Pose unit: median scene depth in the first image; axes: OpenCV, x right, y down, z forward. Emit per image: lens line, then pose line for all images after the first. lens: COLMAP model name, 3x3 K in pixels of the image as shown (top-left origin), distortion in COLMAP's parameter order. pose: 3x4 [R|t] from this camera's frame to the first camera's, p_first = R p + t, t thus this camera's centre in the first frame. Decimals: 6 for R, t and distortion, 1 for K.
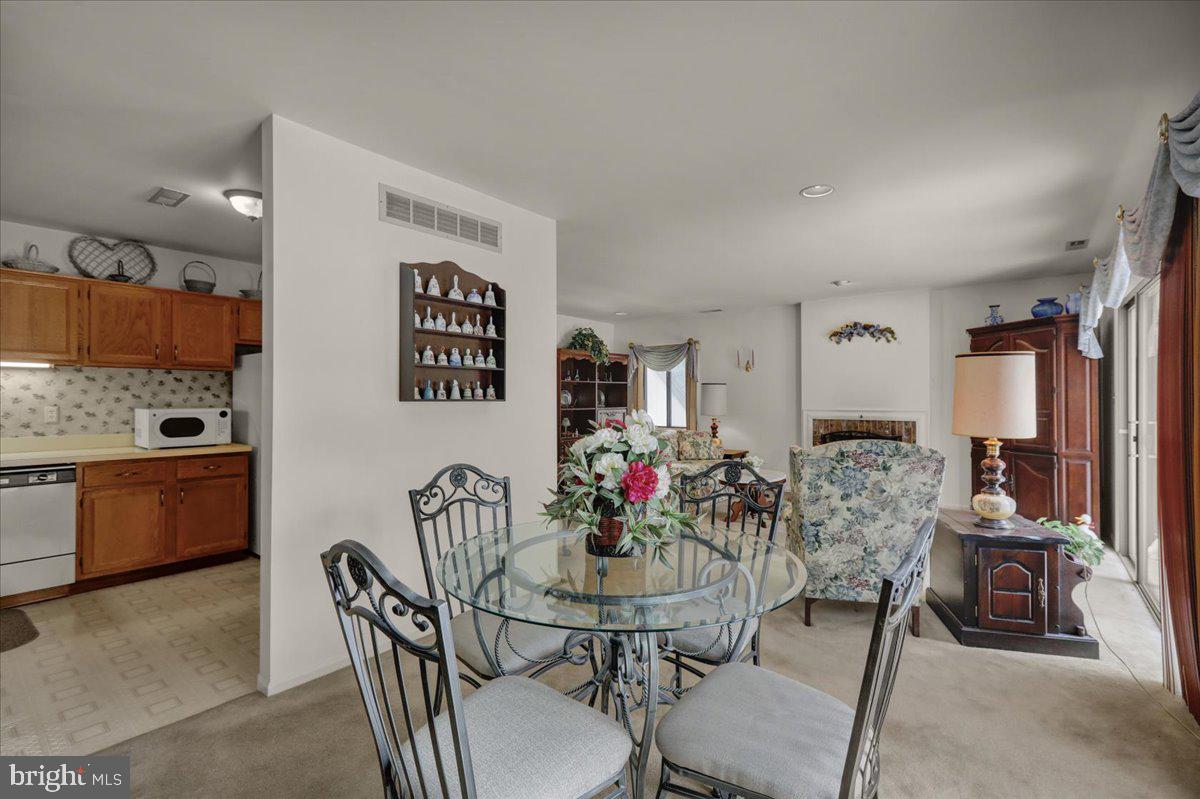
lens RADIAL K [[534.4, 0, 601.9], [0, 534.4, 401.9], [0, 0, 1]] dist [-0.000207, -0.000028]
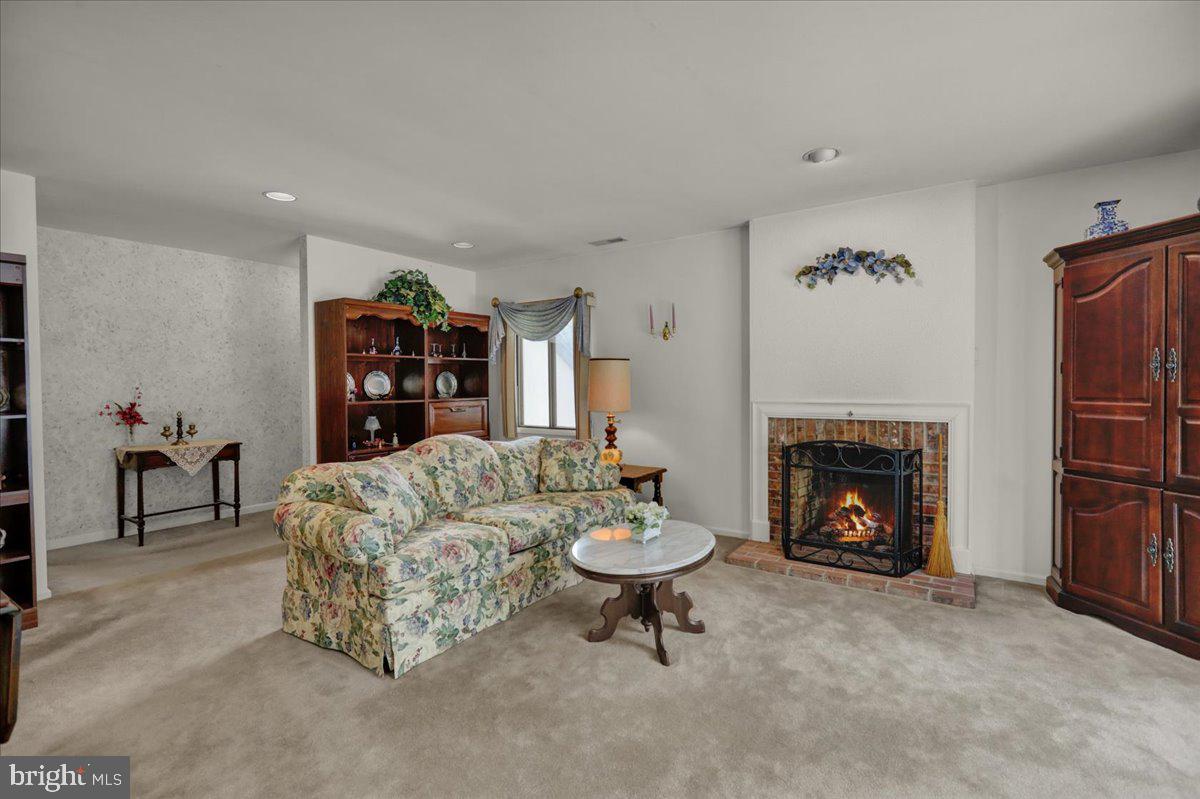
lens RADIAL K [[545.6, 0, 600.0], [0, 545.6, 399.5], [0, 0, 1]] dist [-0.000740, -0.000377]
pose [[0.997204, -0.005792, 0.074502, 0.160205], [0.004277, 0.999781, 0.020488, -0.001106], [-0.074604, -0.020112, 0.997010, 0.402602]]
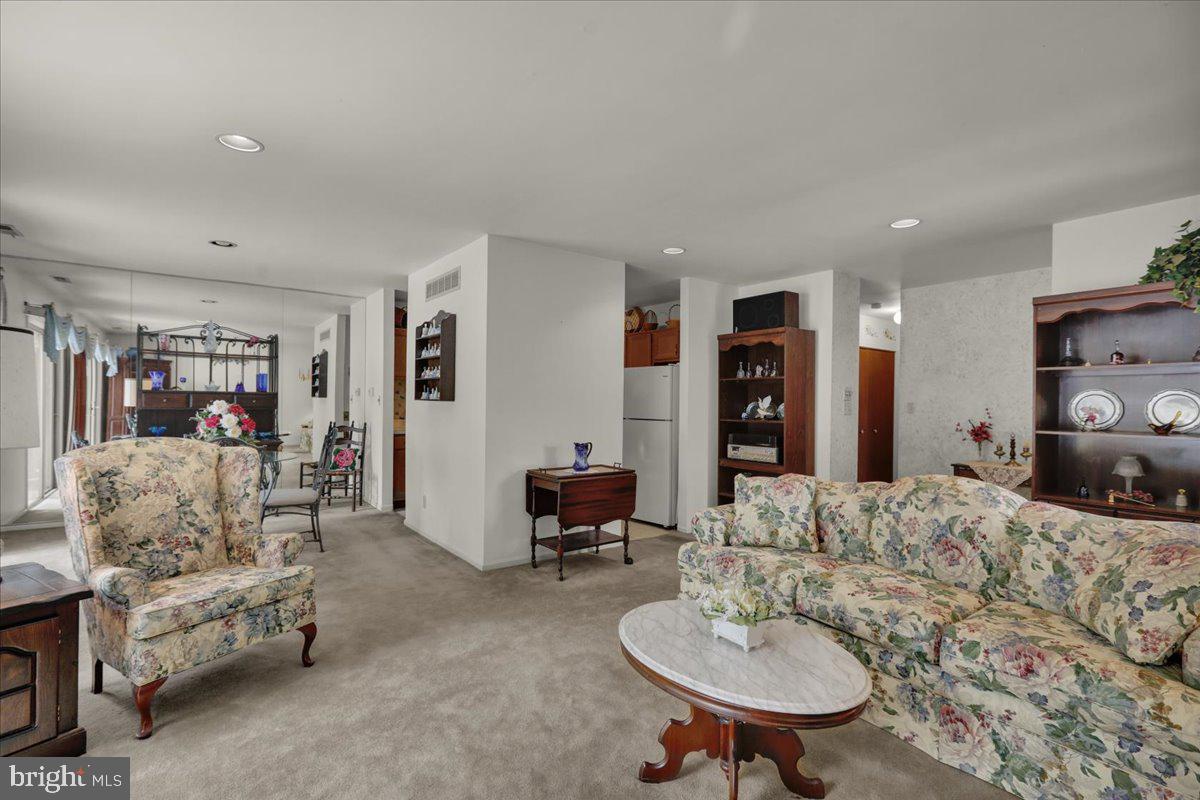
lens RADIAL K [[553.8, 0, 601.3], [0, 553.8, 405.8], [0, 0, 1]] dist [-0.000932, -0.000152]
pose [[-0.254374, 0.006512, -0.967084, 0.492757], [-0.020203, 0.999723, 0.012045, -0.006427], [0.966895, 0.022602, -0.254172, 0.792189]]
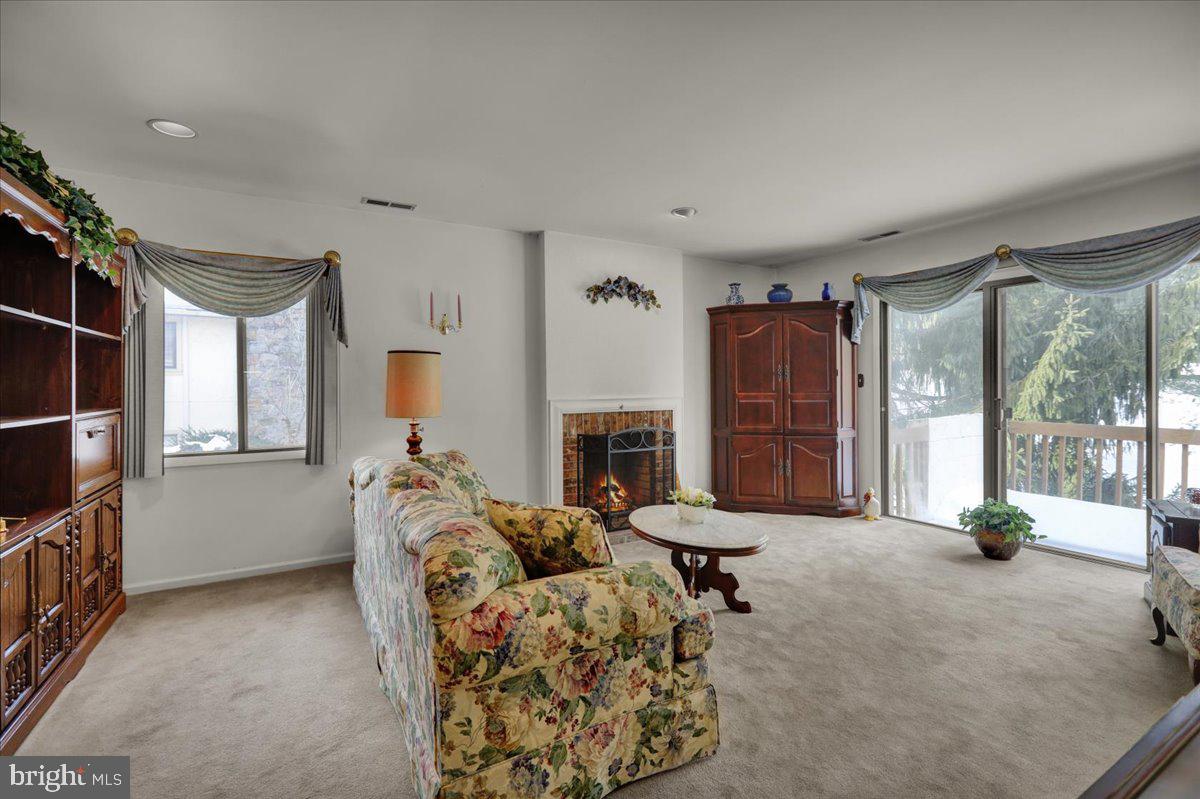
lens RADIAL K [[546.9, 0, 607.6], [0, 546.9, 389.2], [0, 0, 1]] dist [-0.002387, 0.000039]
pose [[0.361872, -0.007267, 0.932200, -0.204243], [0.013781, 0.999902, 0.002445, 0.000858], [-0.932126, 0.011962, 0.361936, 0.690599]]
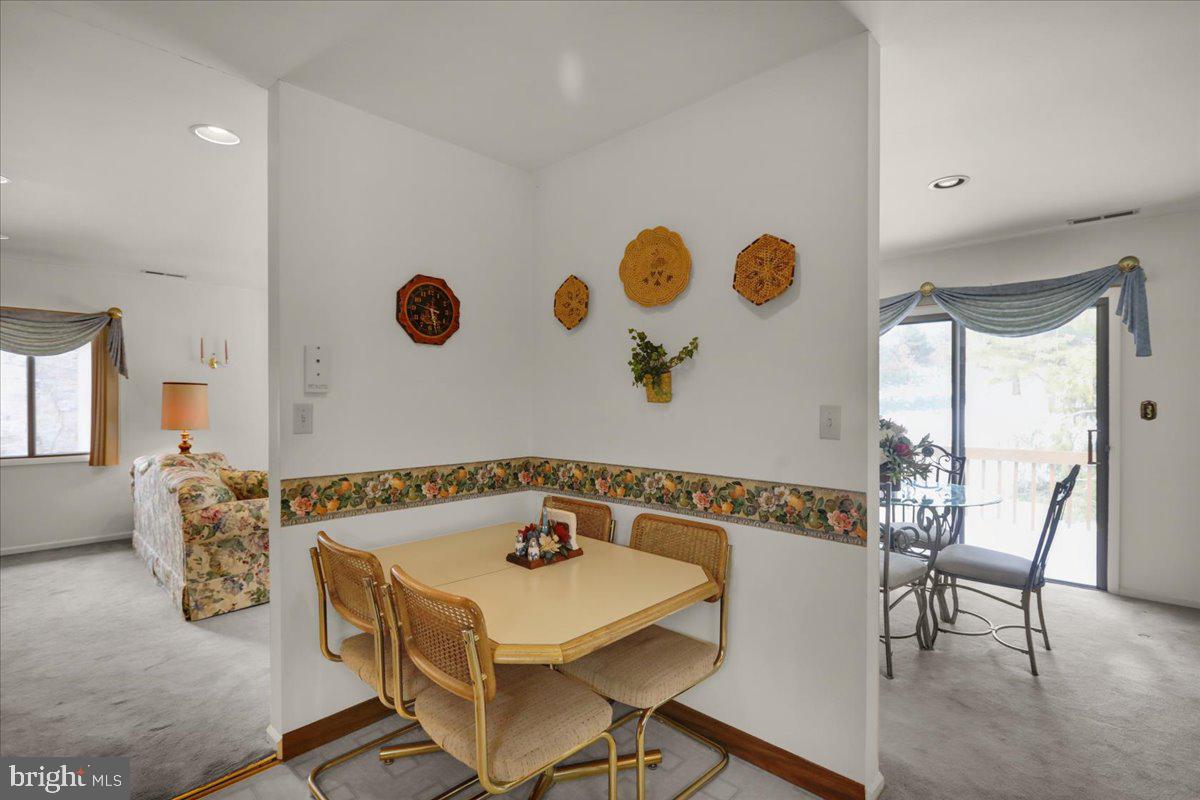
lens RADIAL K [[553.8, 0, 601.3], [0, 553.8, 405.8], [0, 0, 1]] dist [-0.000932, -0.000152]
pose [[0.087610, -0.006429, 0.996134, -0.473874], [0.006318, 0.999963, 0.005898, -0.006869], [-0.996135, 0.005776, 0.087647, 0.431055]]
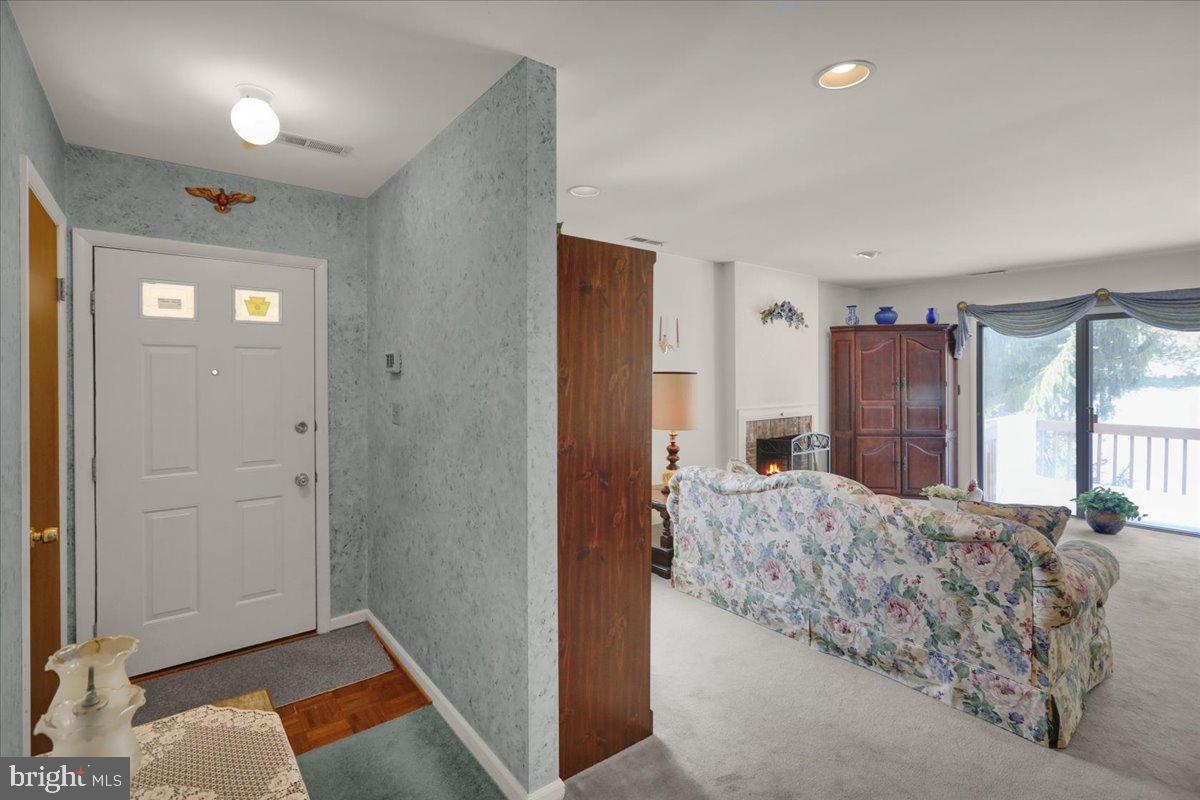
lens RADIAL K [[554.4, 0, 628.6], [0, 554.4, 378.0], [0, 0, 1]] dist [0.029154, 0.000150]
pose [[0.199084, -0.003507, 0.979976, -0.390289], [0.011823, 0.999929, 0.001176, -0.030989], [-0.979911, 0.011352, 0.199112, 0.982687]]
